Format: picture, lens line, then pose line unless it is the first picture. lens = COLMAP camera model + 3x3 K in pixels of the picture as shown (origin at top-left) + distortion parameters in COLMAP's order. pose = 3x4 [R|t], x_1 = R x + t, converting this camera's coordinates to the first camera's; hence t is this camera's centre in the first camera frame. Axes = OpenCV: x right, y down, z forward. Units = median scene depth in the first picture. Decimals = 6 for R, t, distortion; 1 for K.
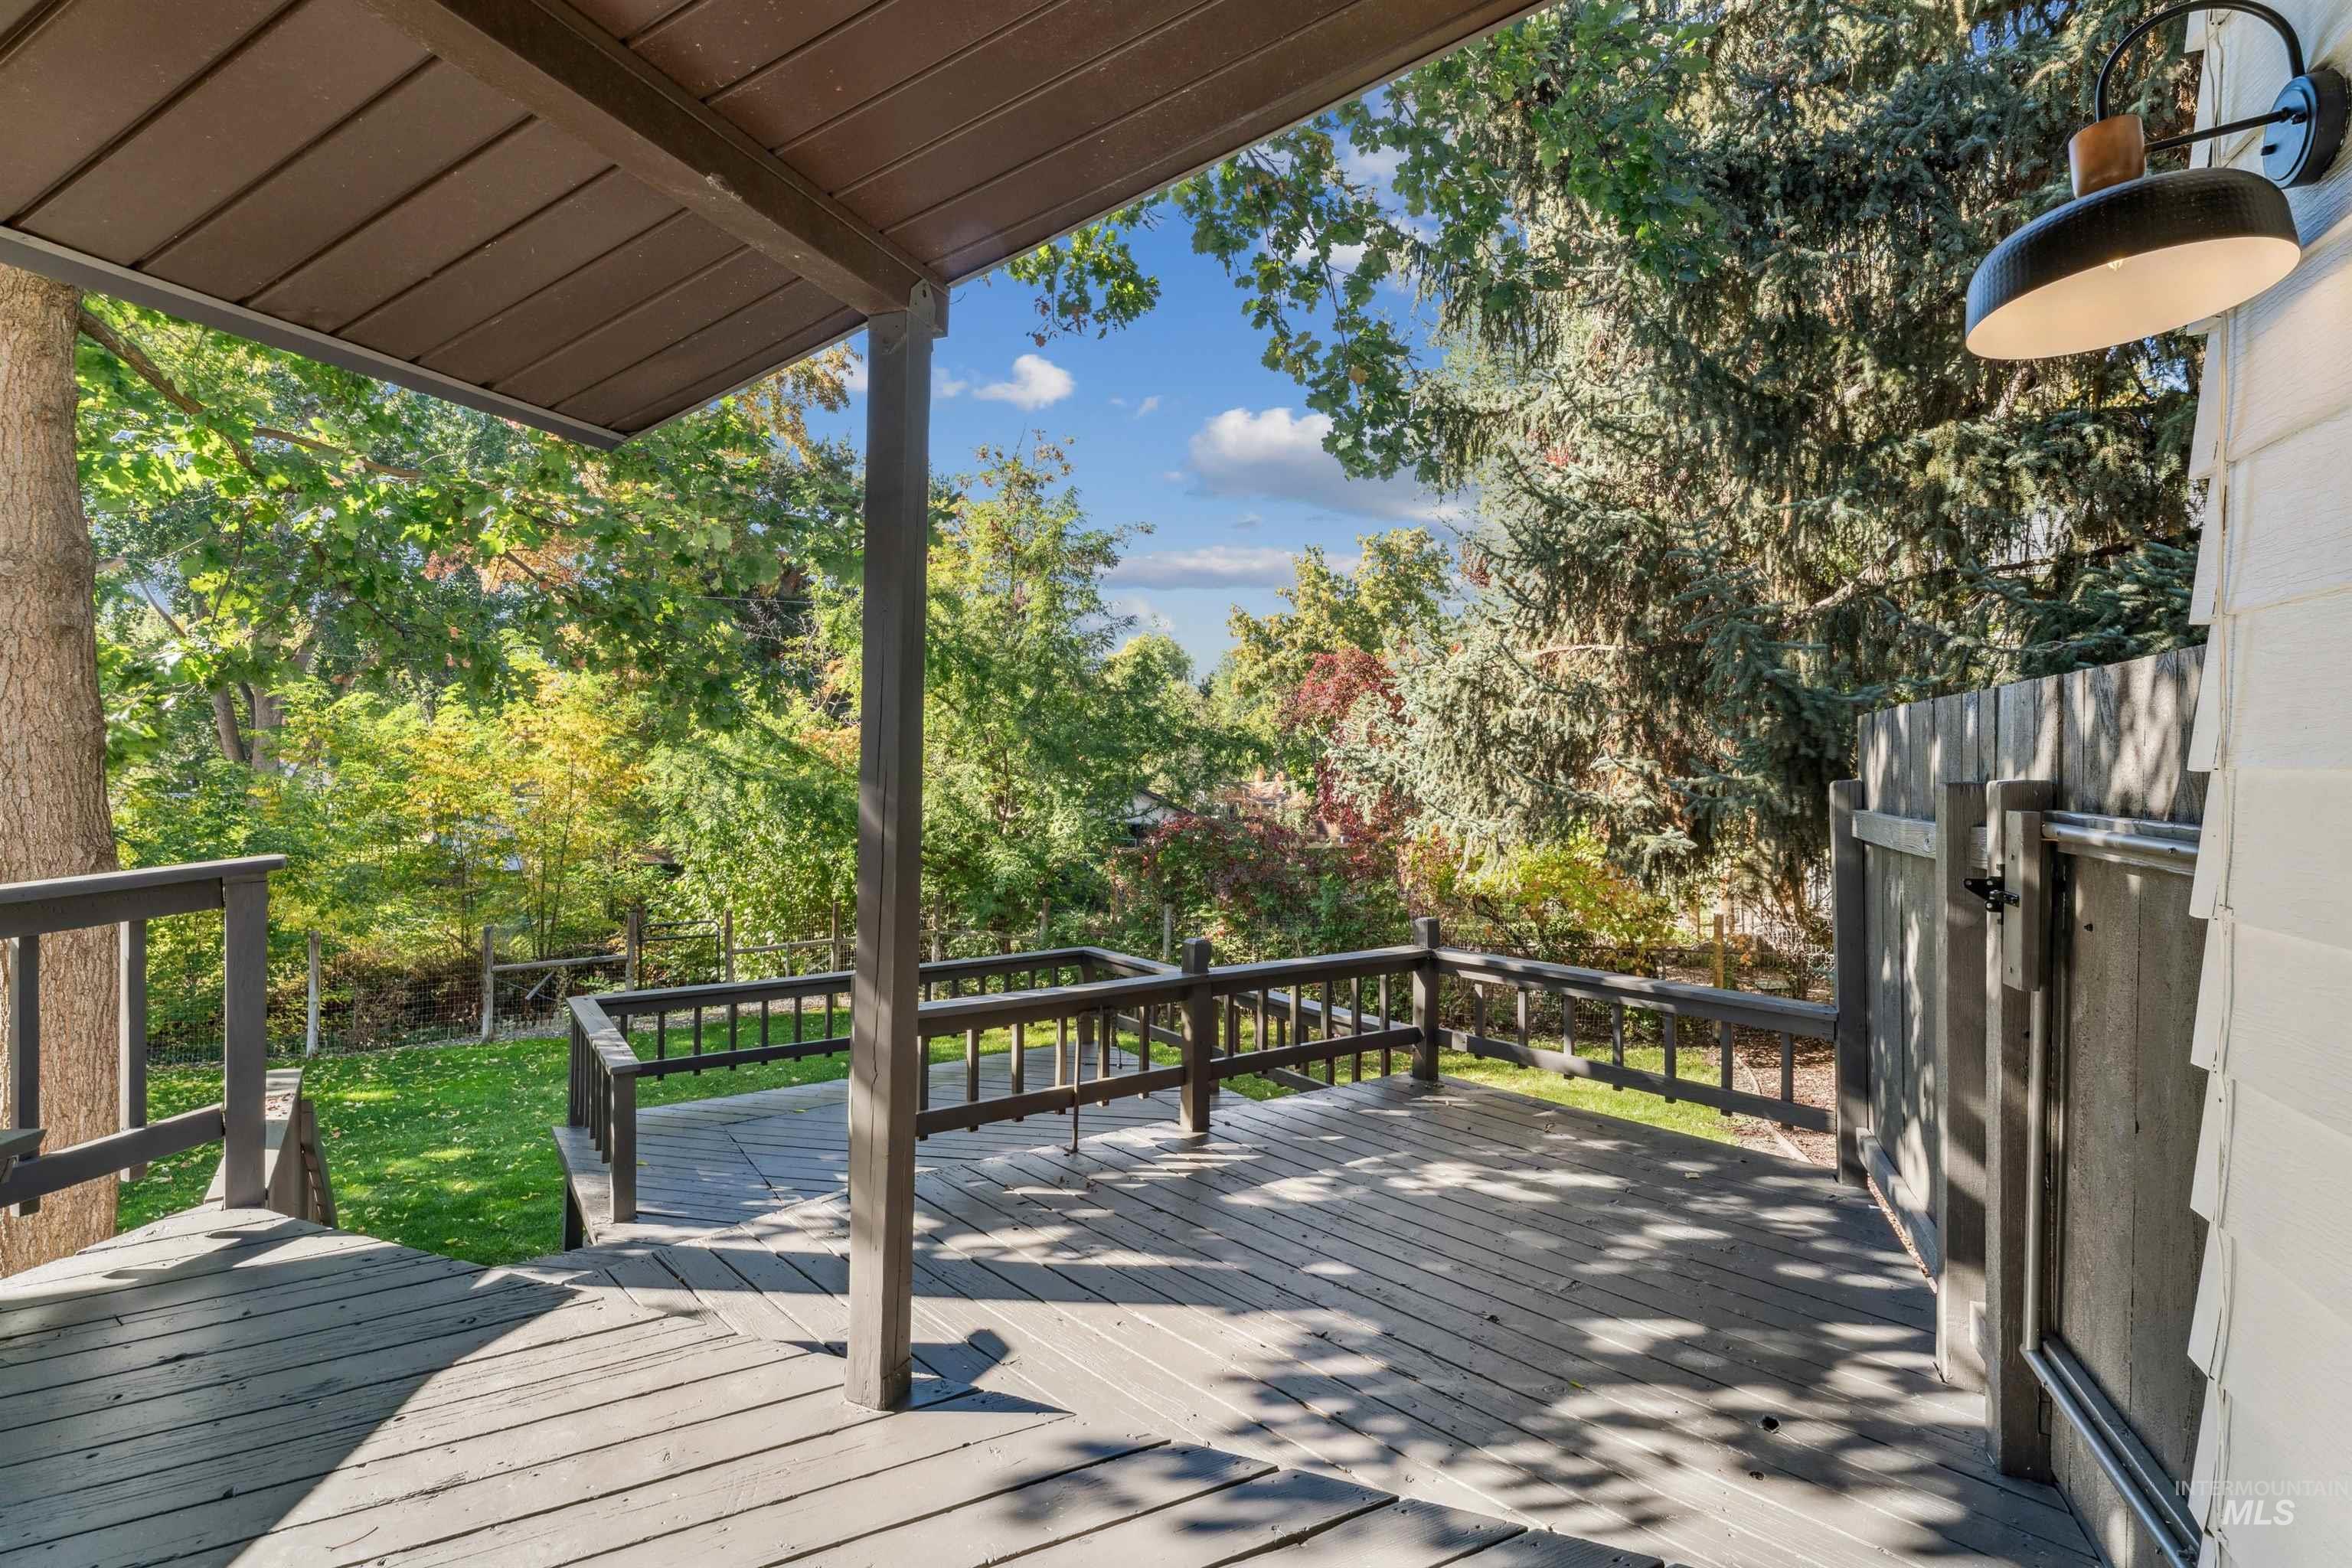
lens RADIAL K [[1014.3, 0, 1176.0], [0, 1014.3, 784.0], [0, 0, 1]] dist [-0.001425, -0.000454]
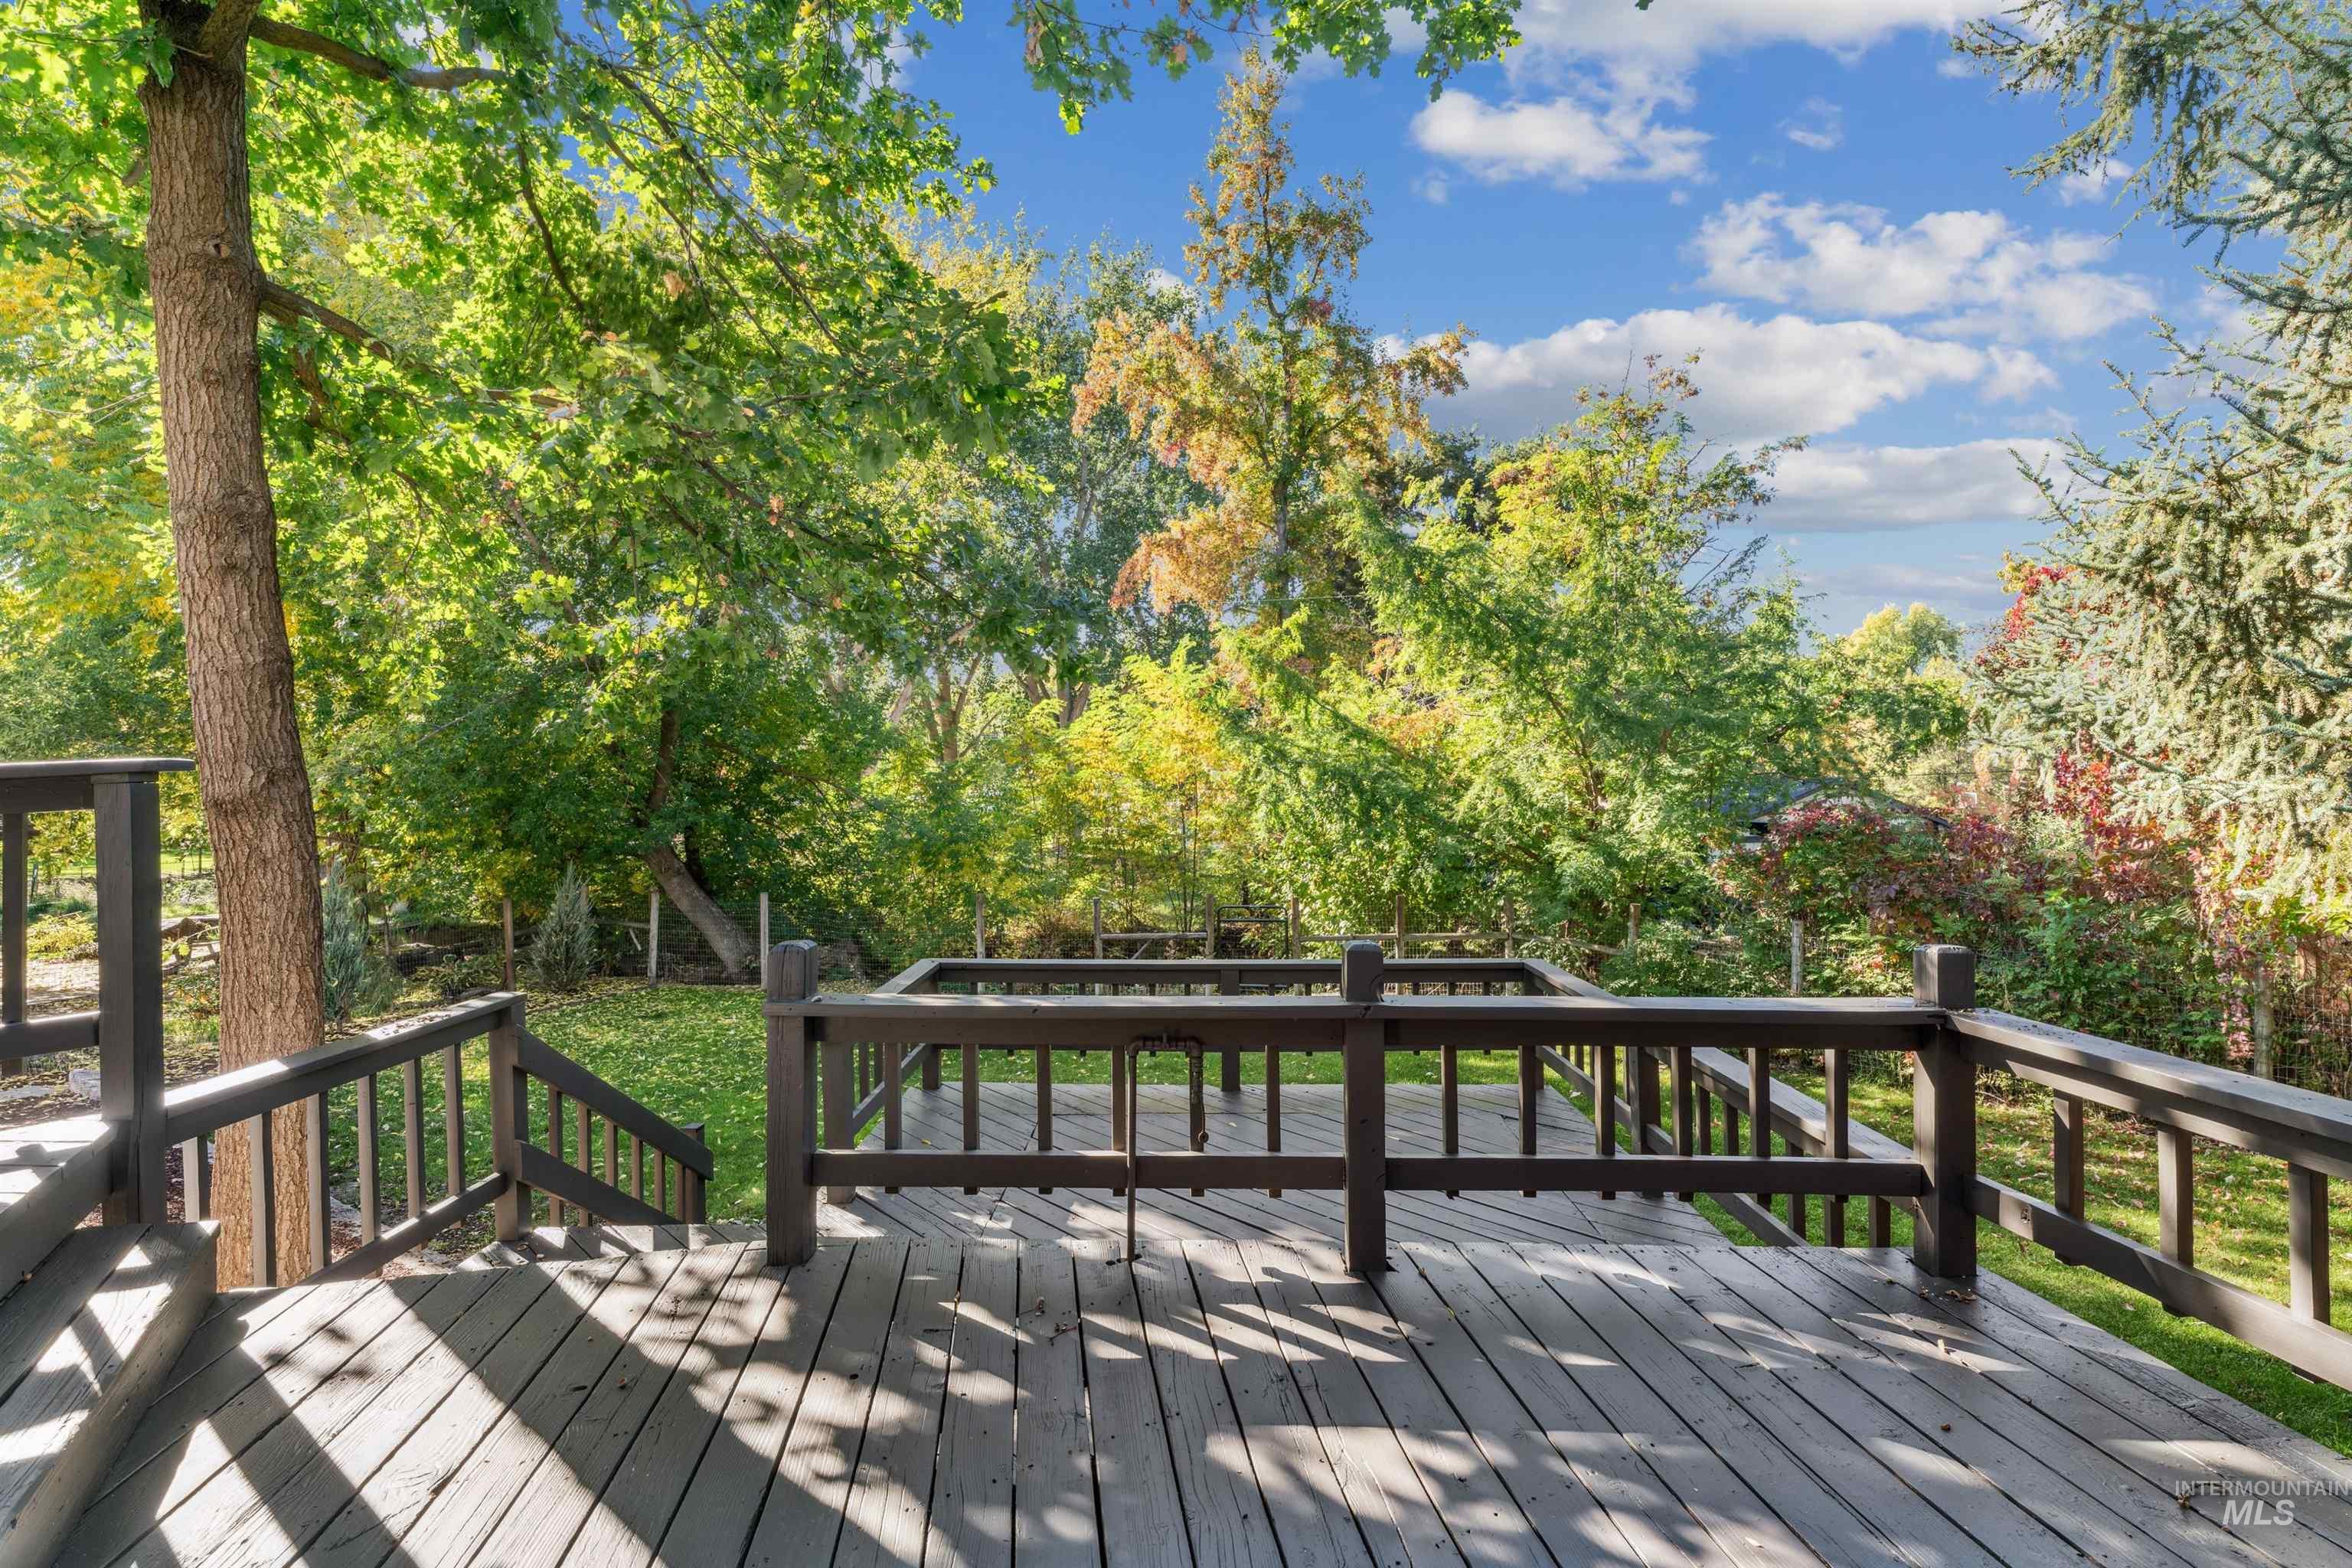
lens RADIAL K [[1041.6, 0, 1179.9], [0, 1041.6, 776.1], [0, 0, 1]] dist [-0.000340, -0.000782]
pose [[0.821759, -0.009210, -0.569760, 0.125469], [0.006439, 0.999956, -0.006877, 0.027136], [0.569798, 0.001983, 0.821782, 0.203248]]
